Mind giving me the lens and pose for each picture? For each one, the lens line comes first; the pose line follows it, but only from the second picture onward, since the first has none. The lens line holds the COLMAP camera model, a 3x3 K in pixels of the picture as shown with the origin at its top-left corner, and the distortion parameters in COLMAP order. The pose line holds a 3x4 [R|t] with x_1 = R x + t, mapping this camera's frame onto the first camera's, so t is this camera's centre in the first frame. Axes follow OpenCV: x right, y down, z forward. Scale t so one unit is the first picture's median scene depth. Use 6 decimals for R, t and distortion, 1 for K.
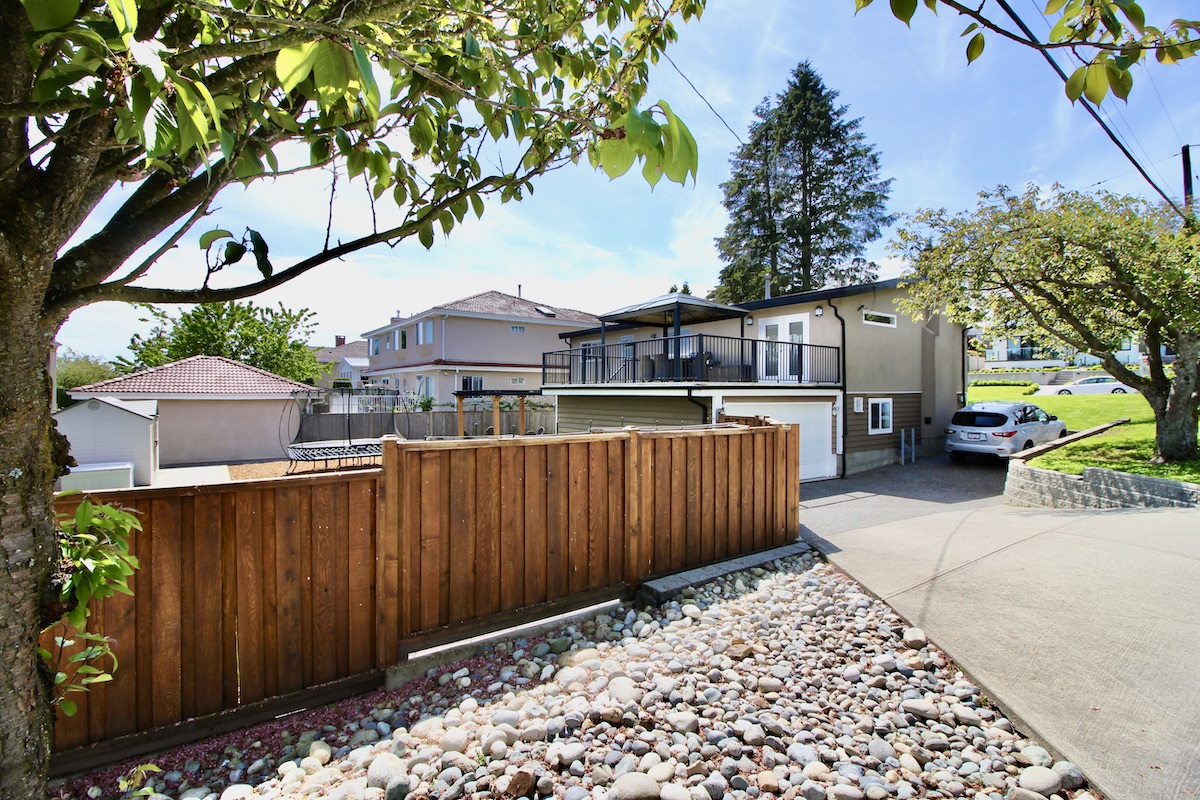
lens RADIAL K [[548.2, 0, 603.4], [0, 548.2, 394.9], [0, 0, 1]] dist [0.011077, -0.000241]
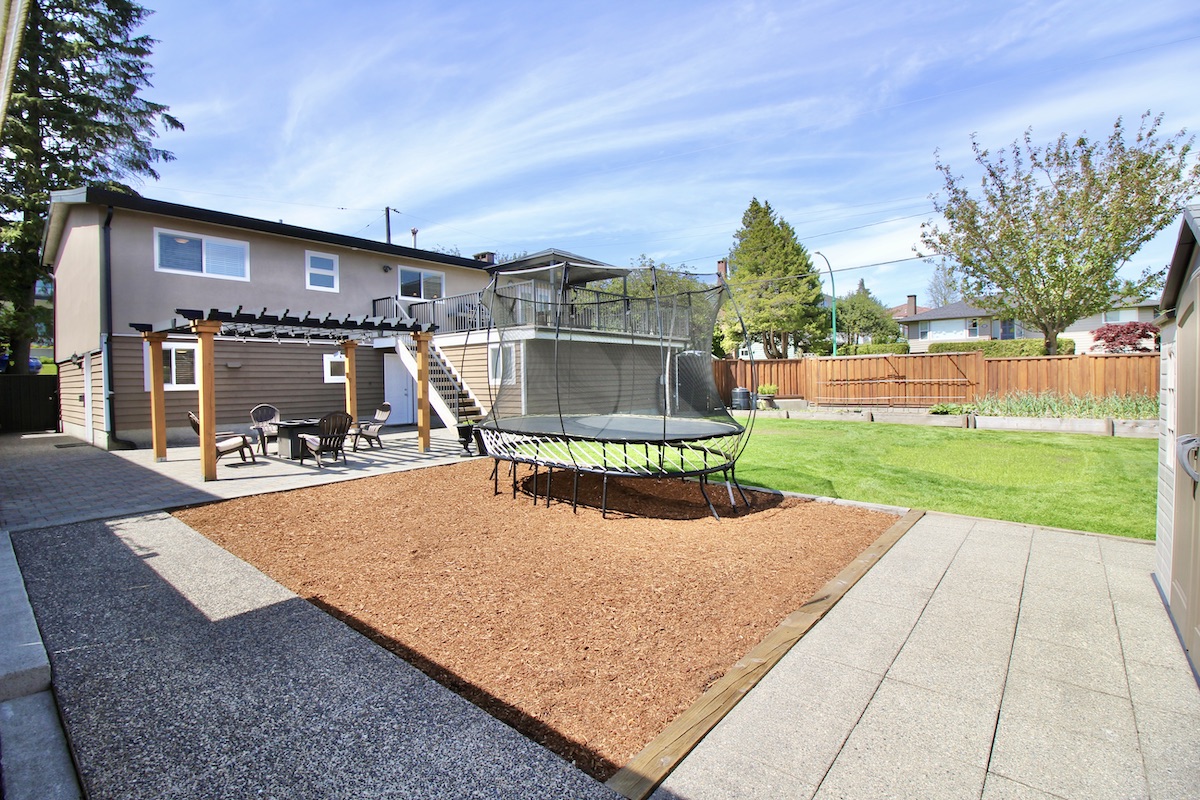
lens RADIAL K [[548.2, 0, 603.4], [0, 548.2, 394.9], [0, 0, 1]] dist [0.011077, -0.000241]
pose [[-0.247145, -0.022548, 0.968716, -0.435099], [0.020263, 0.999390, 0.028431, 0.029347], [-0.968767, 0.026655, -0.246537, 0.565553]]
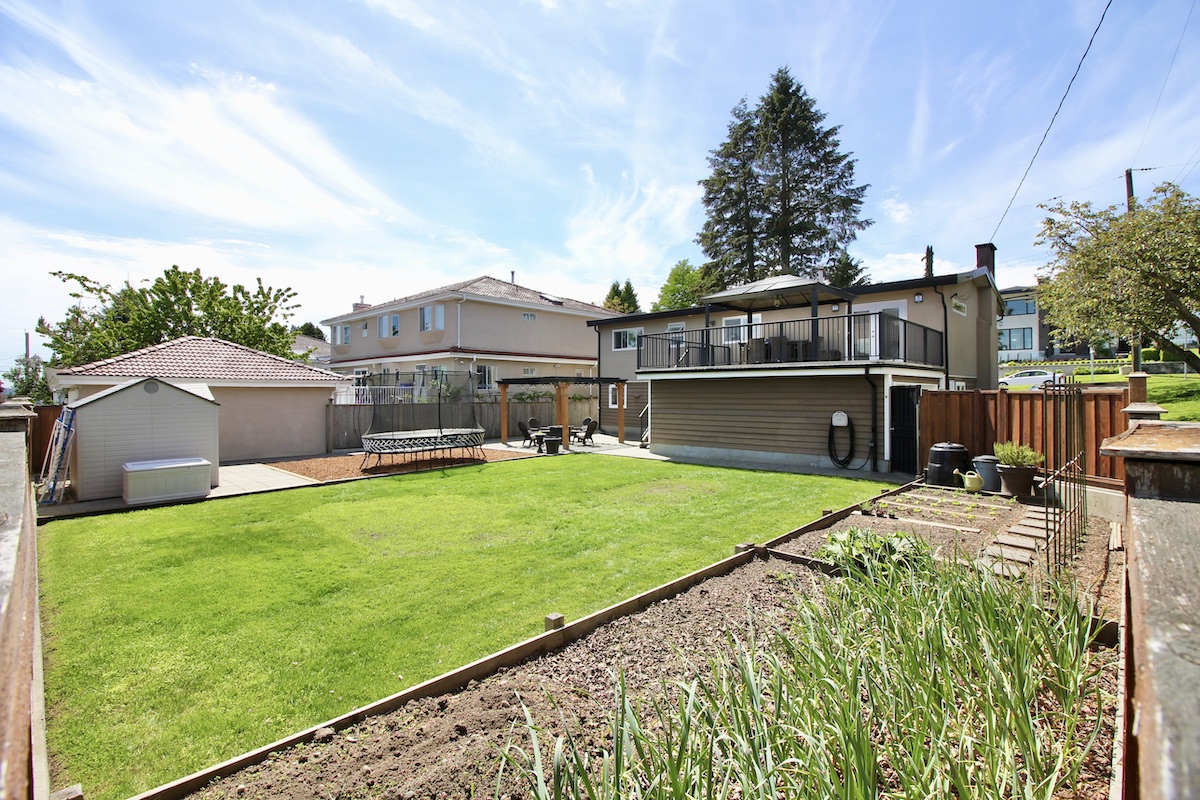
lens RADIAL K [[548.2, 0, 603.4], [0, 548.2, 394.9], [0, 0, 1]] dist [0.011077, -0.000241]
pose [[0.983016, -0.004241, 0.183470, -0.176905], [0.004256, 0.999991, 0.000312, 0.013332], [-0.183470, 0.000474, 0.983025, 0.040784]]
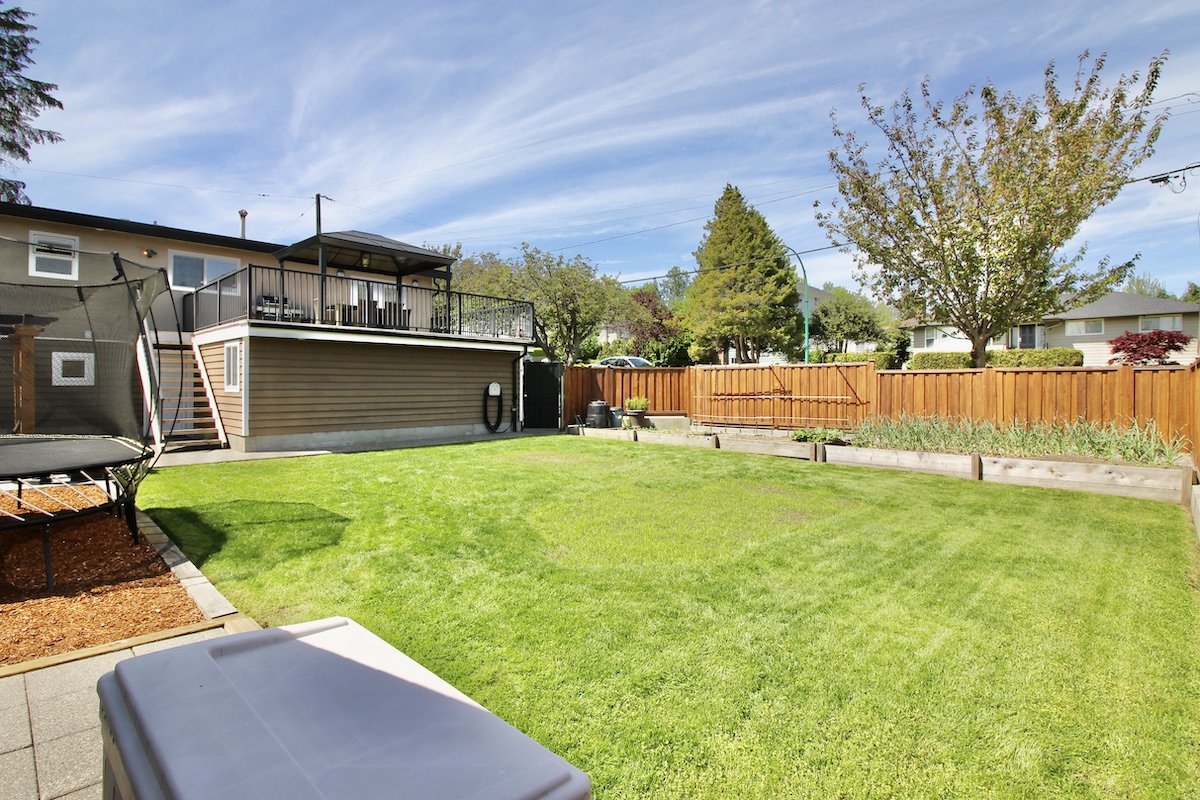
lens RADIAL K [[581.7, 0, 600.0], [0, 581.7, 400.0], [0, 0, 1]] dist [-0.001220, 0.006322]
pose [[-0.174262, -0.022442, 0.984443, -0.410980], [0.000350, 0.999739, 0.022853, 0.028744], [-0.984699, 0.004327, -0.174209, 0.381405]]
